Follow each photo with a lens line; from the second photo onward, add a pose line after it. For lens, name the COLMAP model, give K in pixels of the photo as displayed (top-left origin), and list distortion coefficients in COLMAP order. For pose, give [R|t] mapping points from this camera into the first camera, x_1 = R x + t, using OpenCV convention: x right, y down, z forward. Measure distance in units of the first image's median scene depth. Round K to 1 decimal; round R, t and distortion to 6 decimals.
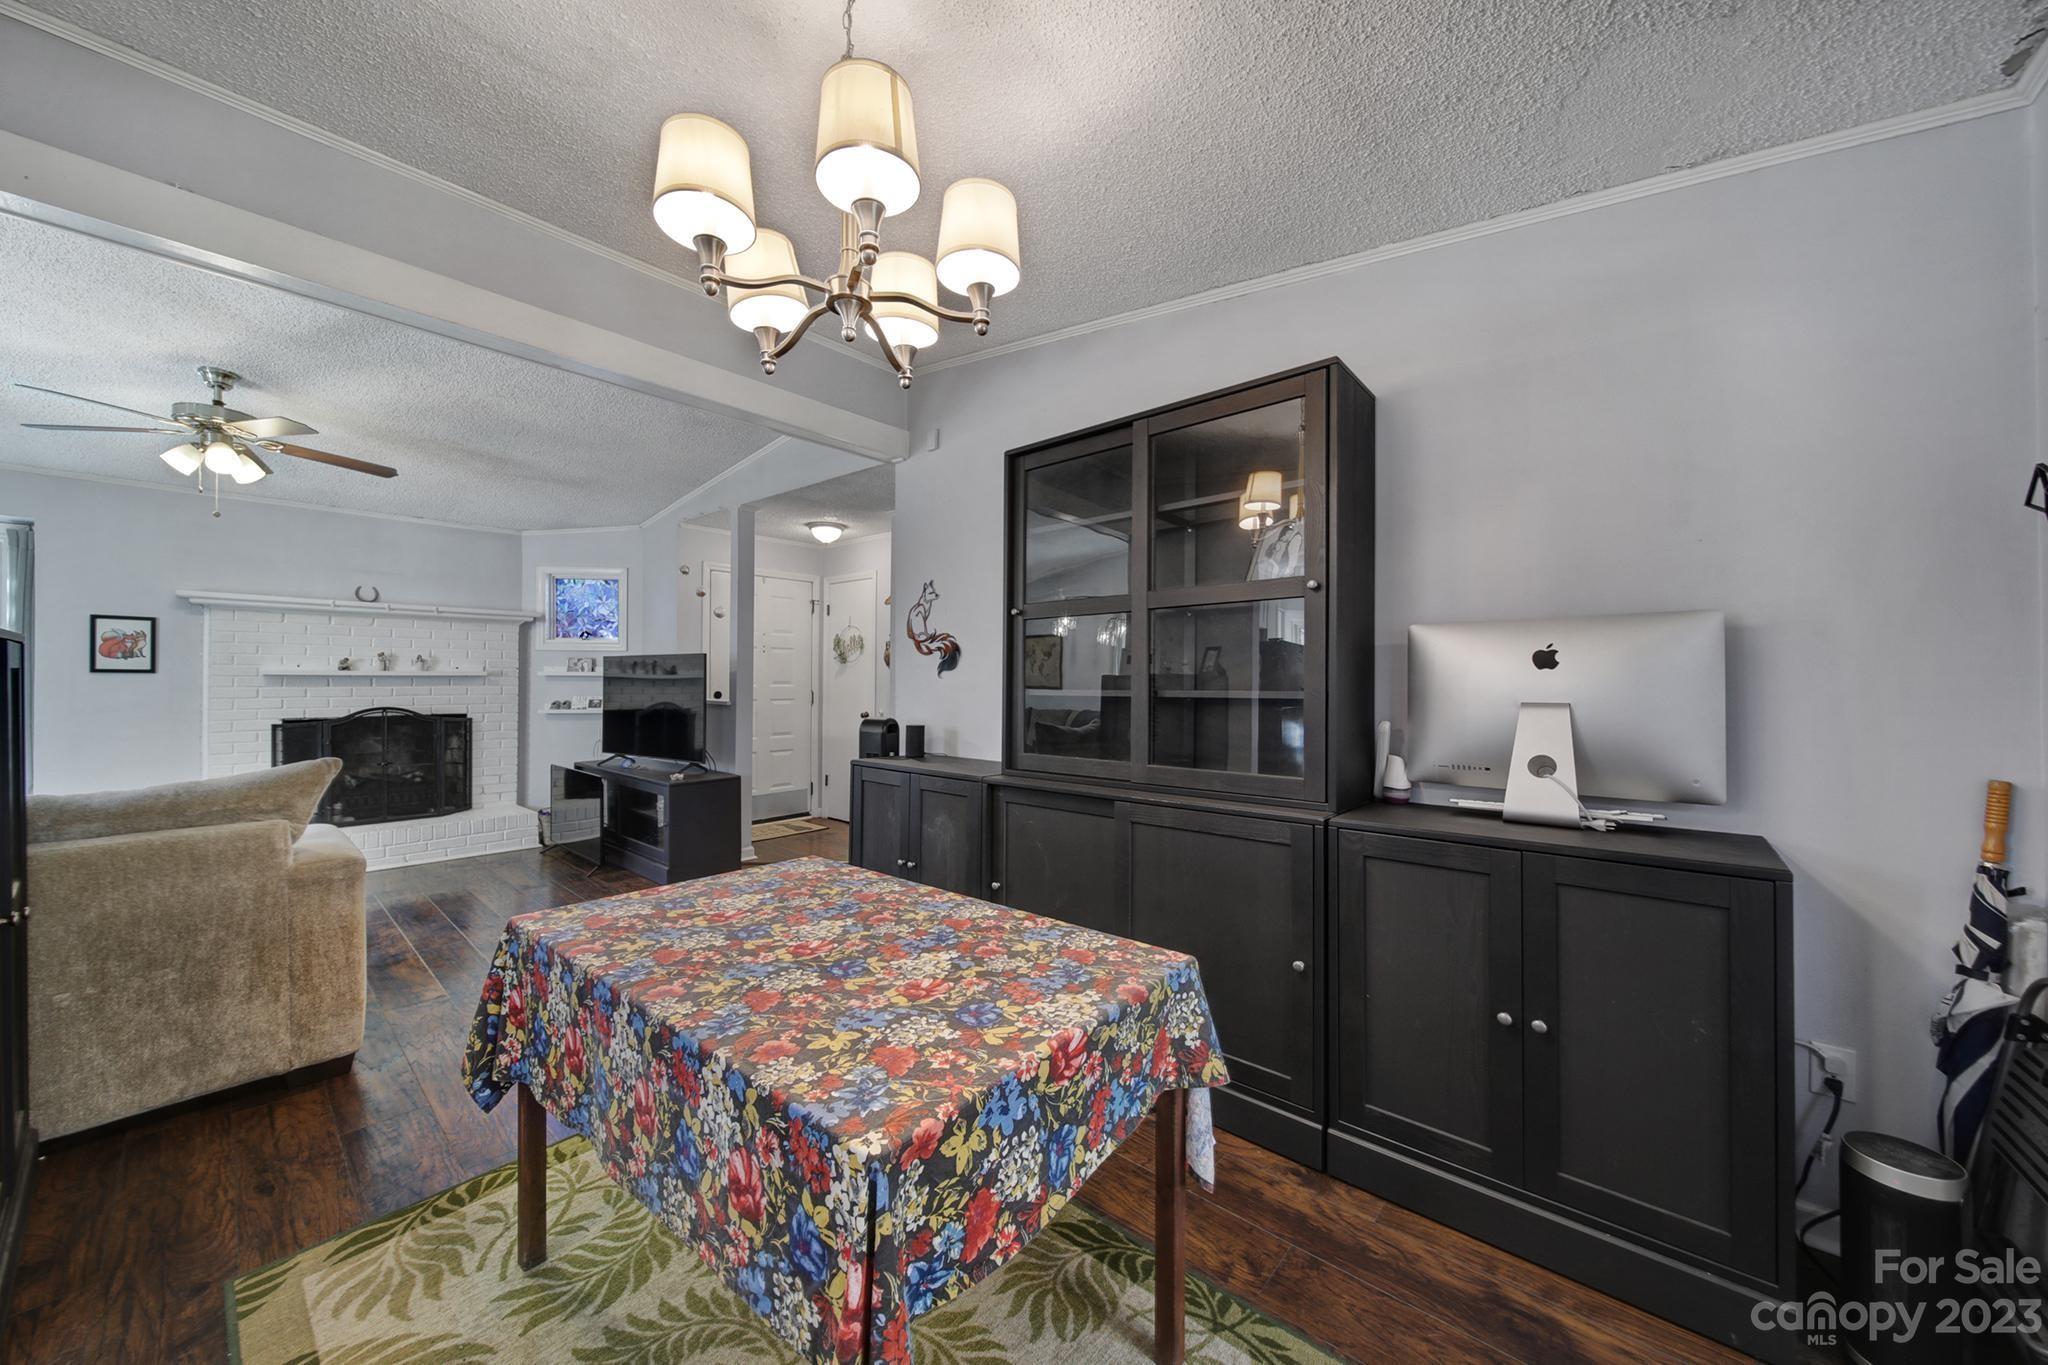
lens RADIAL K [[726.0, 0, 1007.2], [0, 726.0, 679.9], [0, 0, 1]] dist [-0.001912, -0.000191]
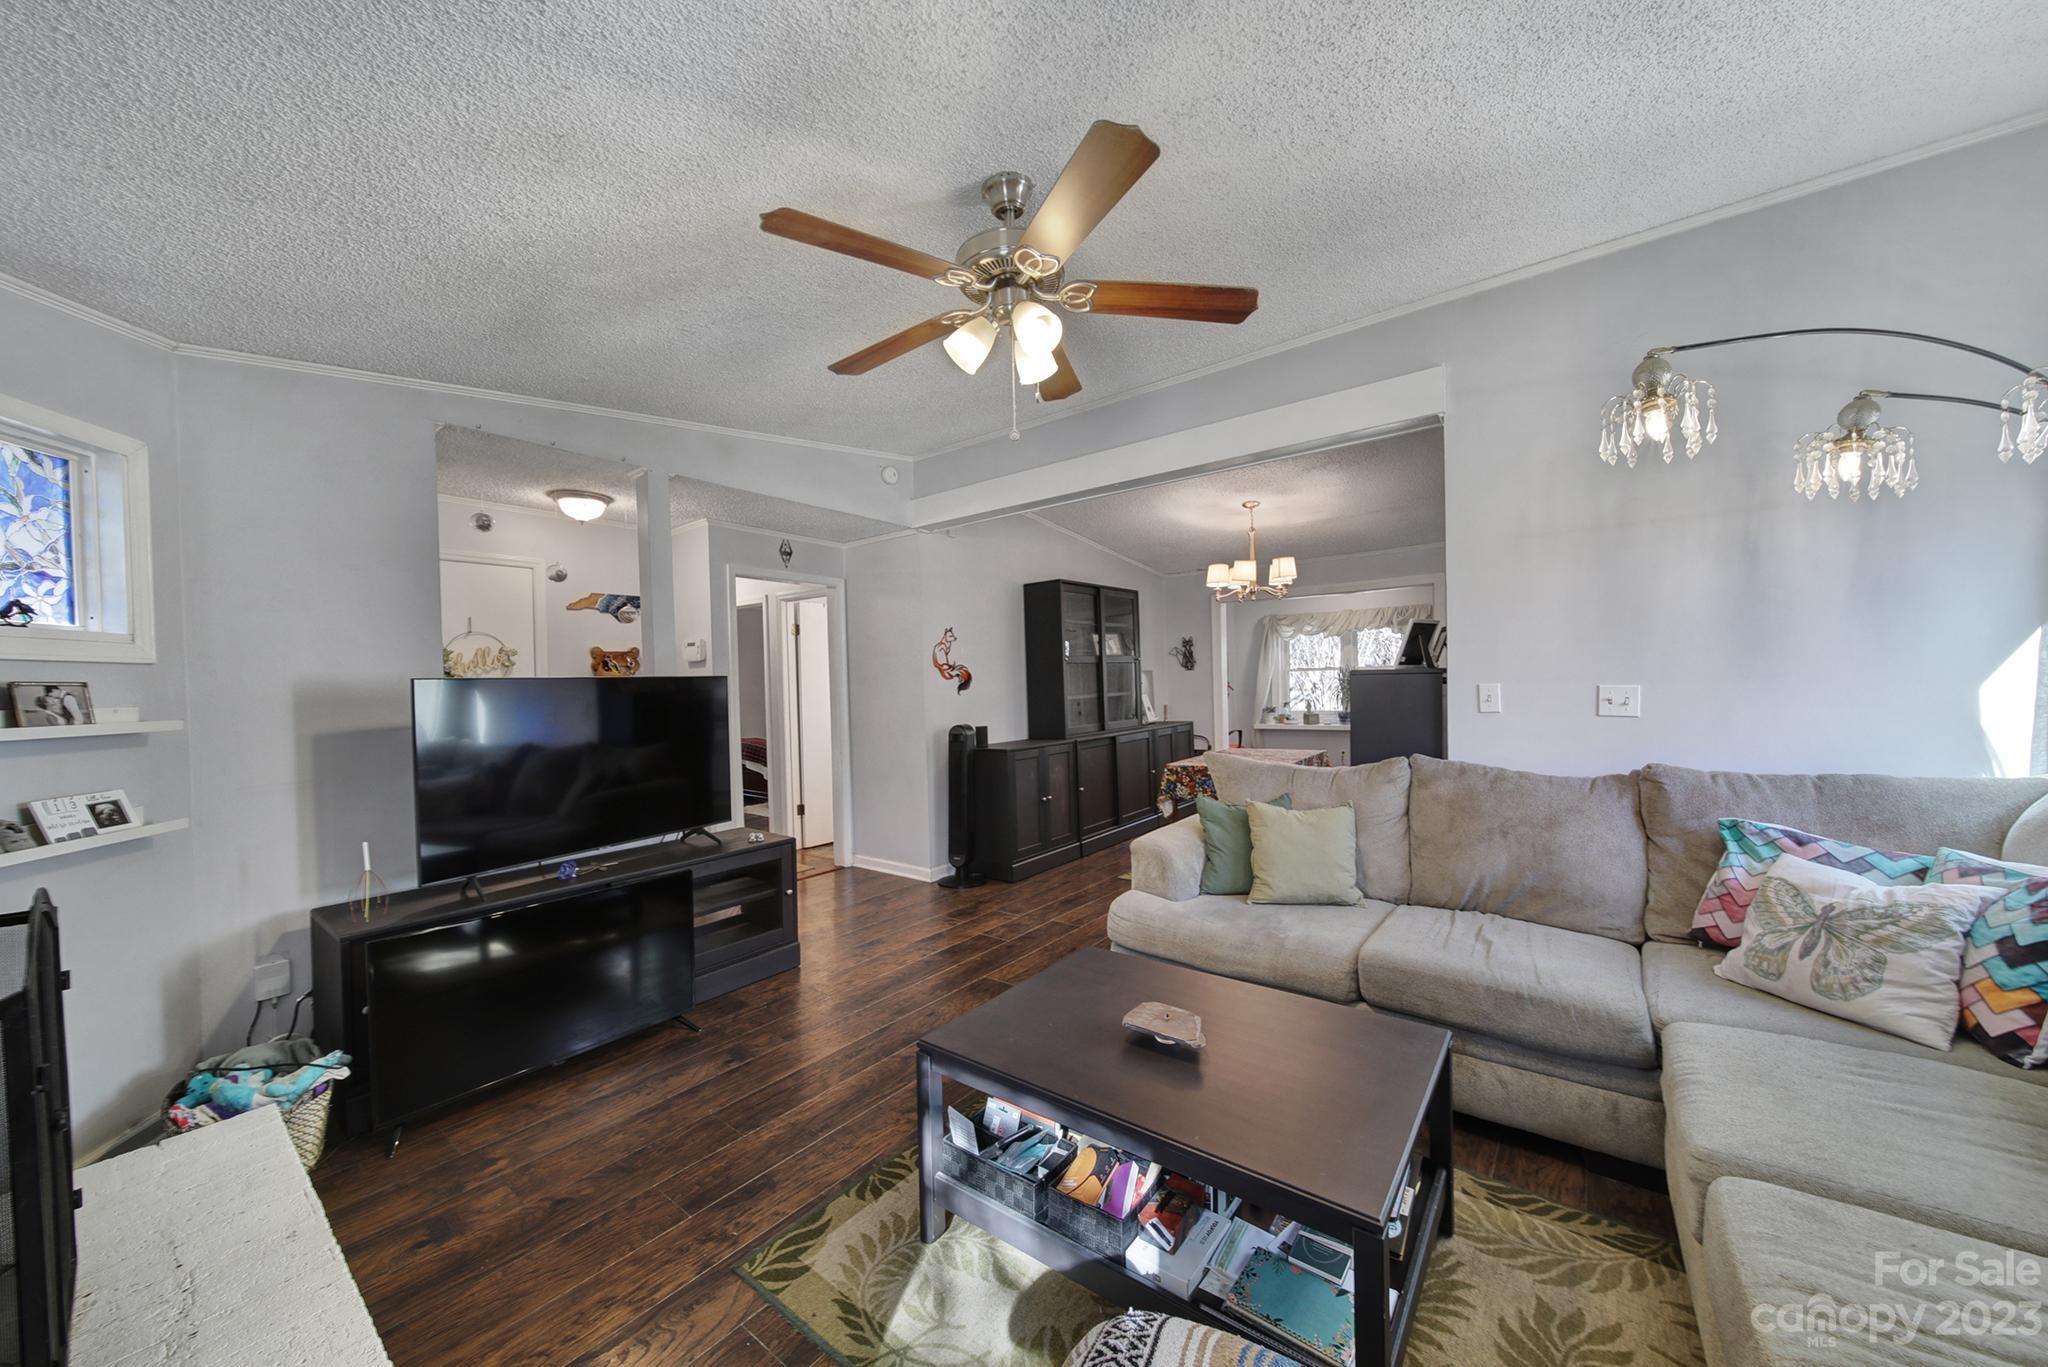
lens RADIAL K [[723.7, 0, 1020.4], [0, 723.7, 669.1], [0, 0, 1]] dist [-0.001657, -0.000333]
pose [[-0.056665, 0.013184, 0.998306, -1.138205], [0.026695, 0.999575, -0.011685, -0.025782], [-0.998036, 0.025987, -0.056993, 0.705075]]
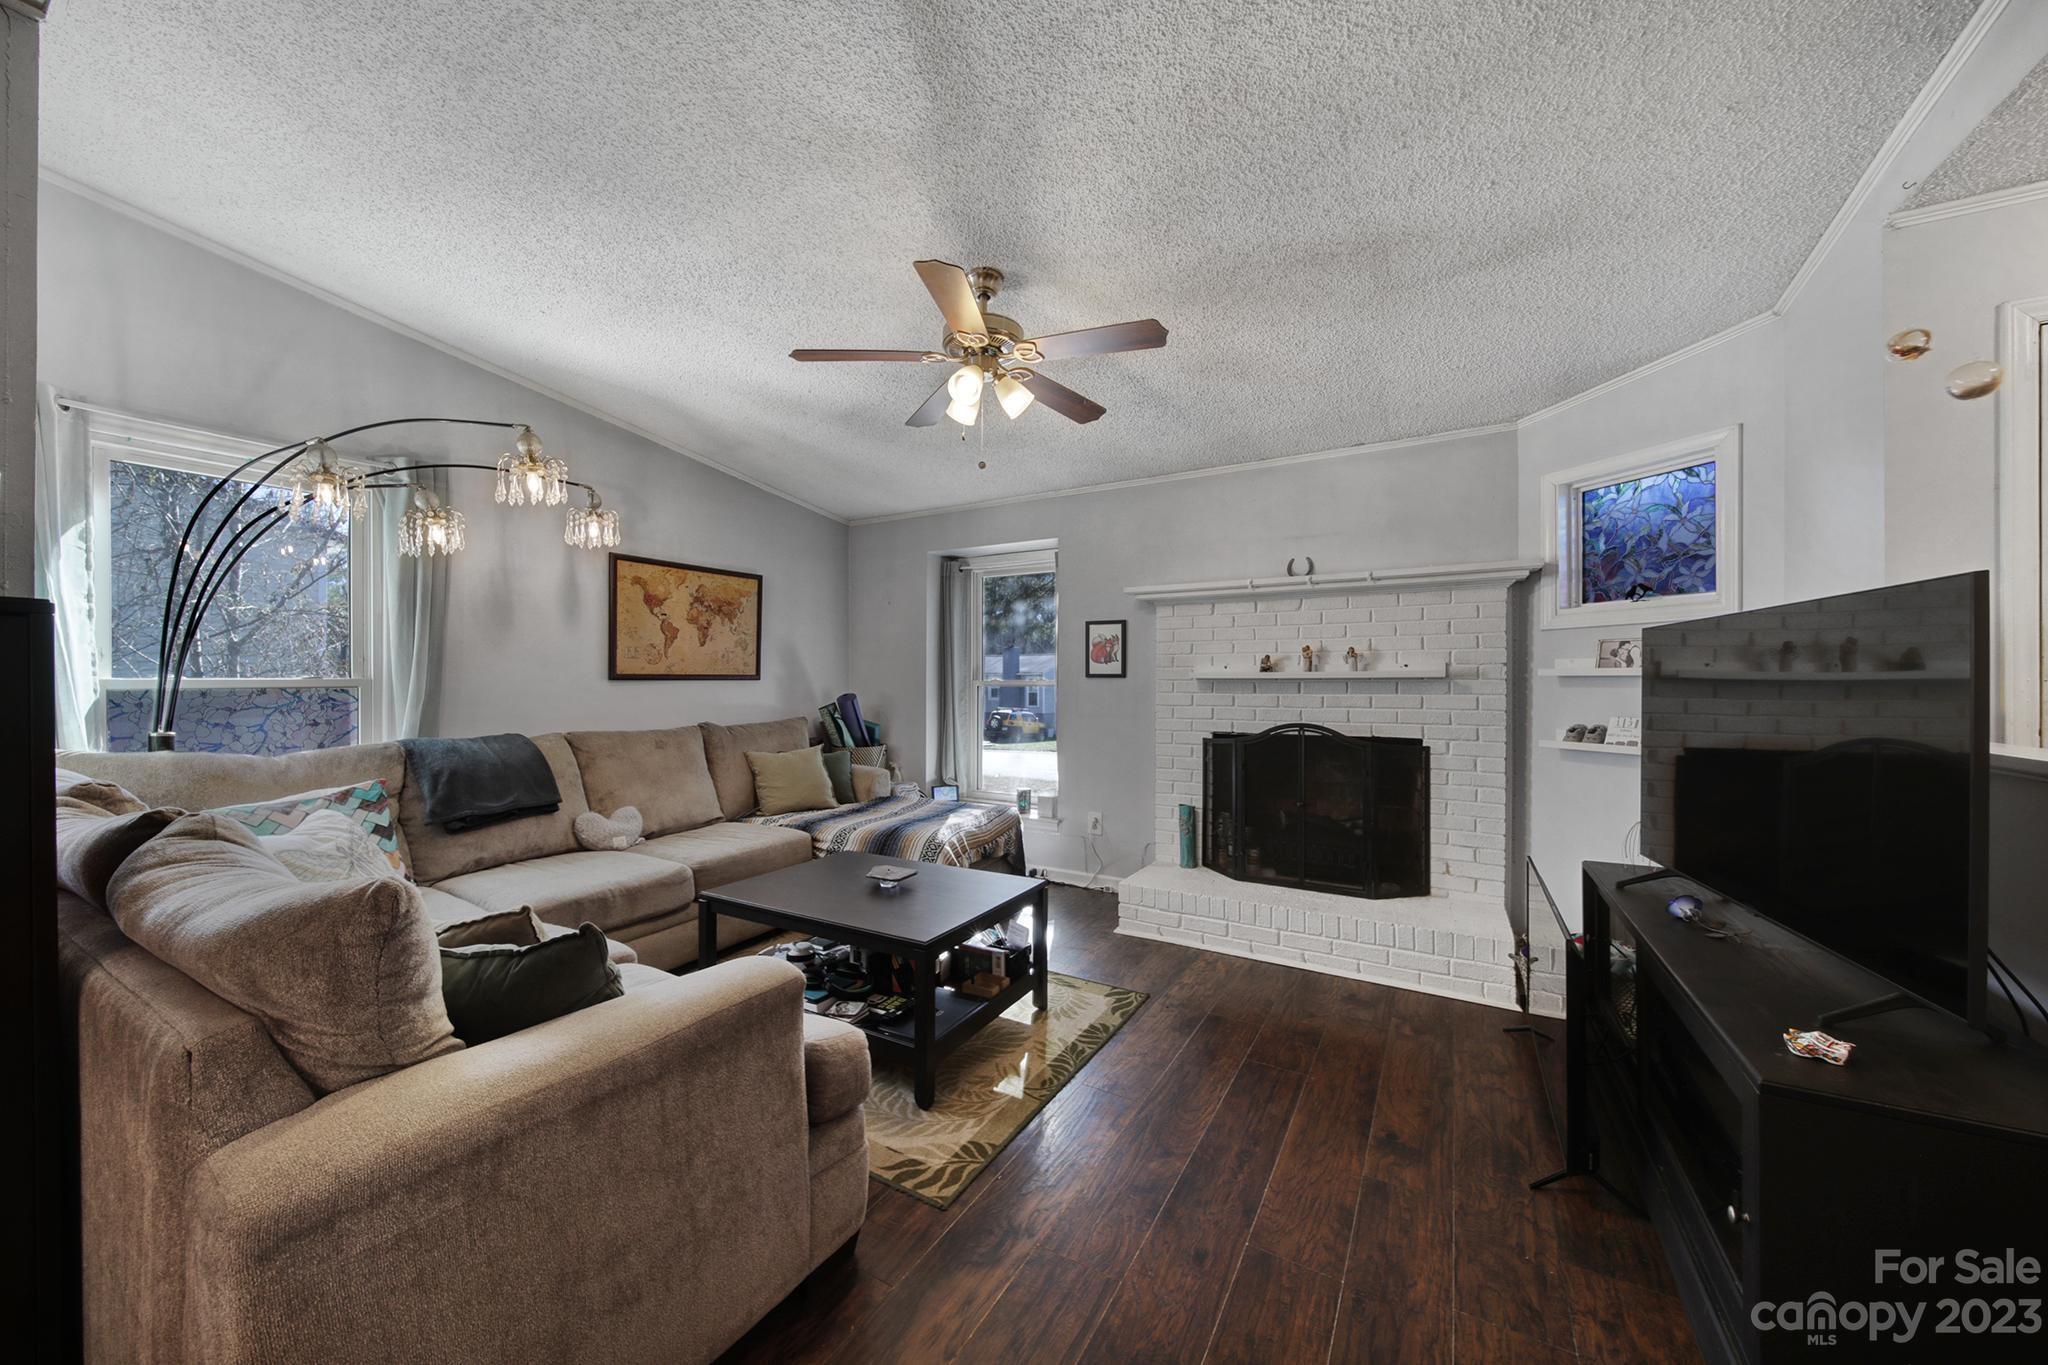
lens RADIAL K [[717.5, 0, 1032.1], [0, 717.5, 686.8], [0, 0, 1]] dist [0.000075, -0.000042]
pose [[0.202045, 0.003644, -0.979369, -0.240011], [0.001868, 0.999990, 0.004106, -0.001234], [0.979374, -0.002659, 0.202037, 0.619066]]
